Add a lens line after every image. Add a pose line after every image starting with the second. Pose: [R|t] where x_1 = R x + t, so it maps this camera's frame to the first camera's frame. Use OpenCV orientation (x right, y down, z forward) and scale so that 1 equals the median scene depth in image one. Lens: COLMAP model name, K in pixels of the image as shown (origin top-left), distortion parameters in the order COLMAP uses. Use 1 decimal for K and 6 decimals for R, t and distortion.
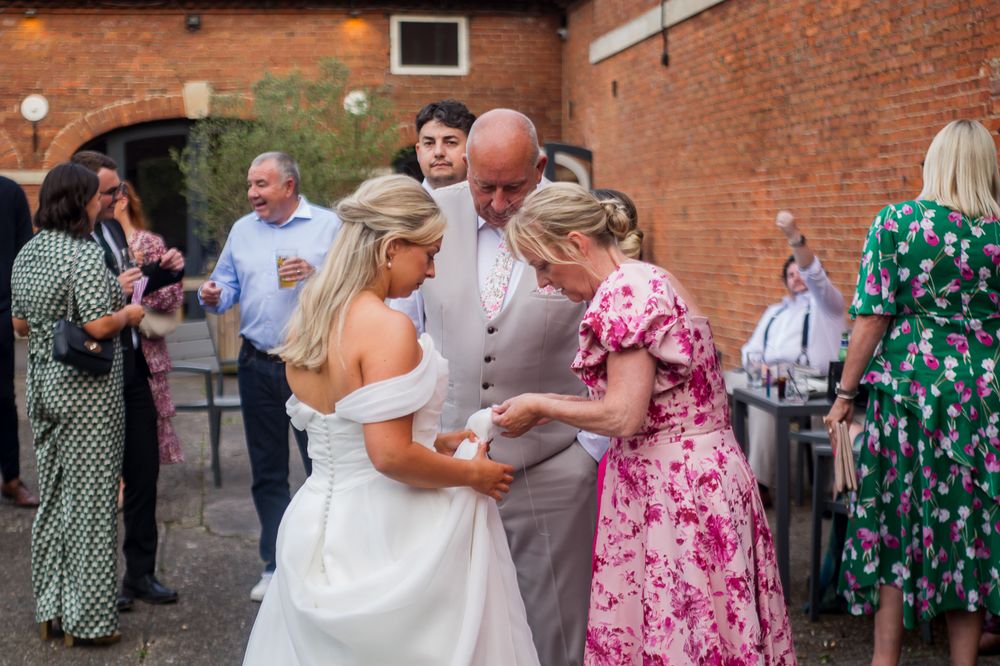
lens RADIAL K [[2088.0, 0, 500.8], [0, 2088.0, 332.6], [0, 0, 1]] dist [0.055348, 0.000000]
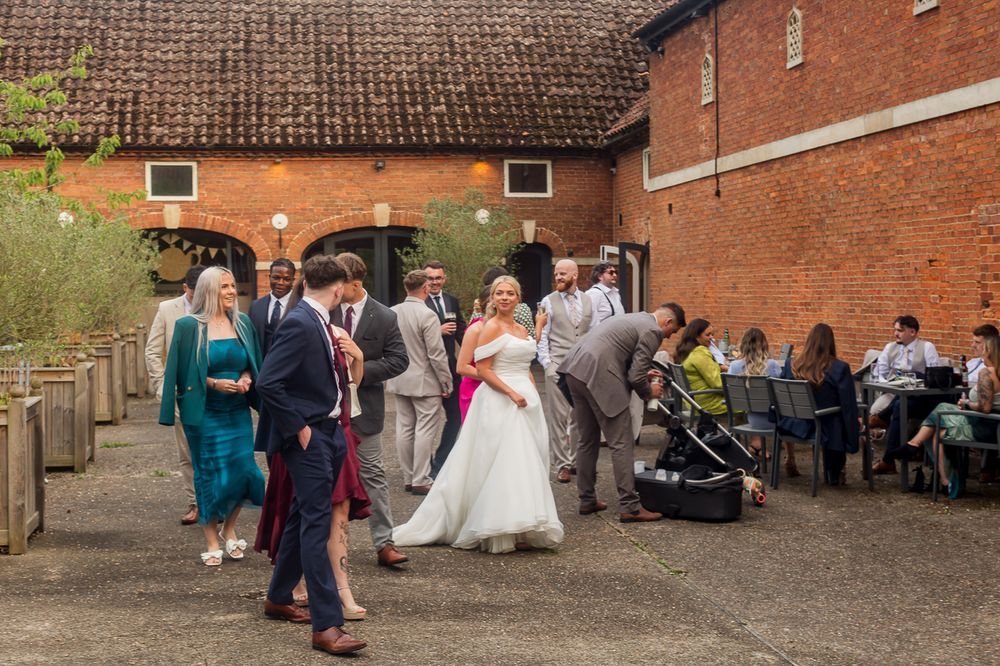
lens RADIAL K [[1519.5, 0, 499.1], [0, 1519.5, 332.9], [0, 0, 1]] dist [-0.019941, 0.000000]
pose [[0.999423, -0.008360, 0.032908, -0.152364], [0.009136, 0.999682, -0.023501, 0.005954], [-0.032701, 0.023788, 0.999182, -0.205605]]
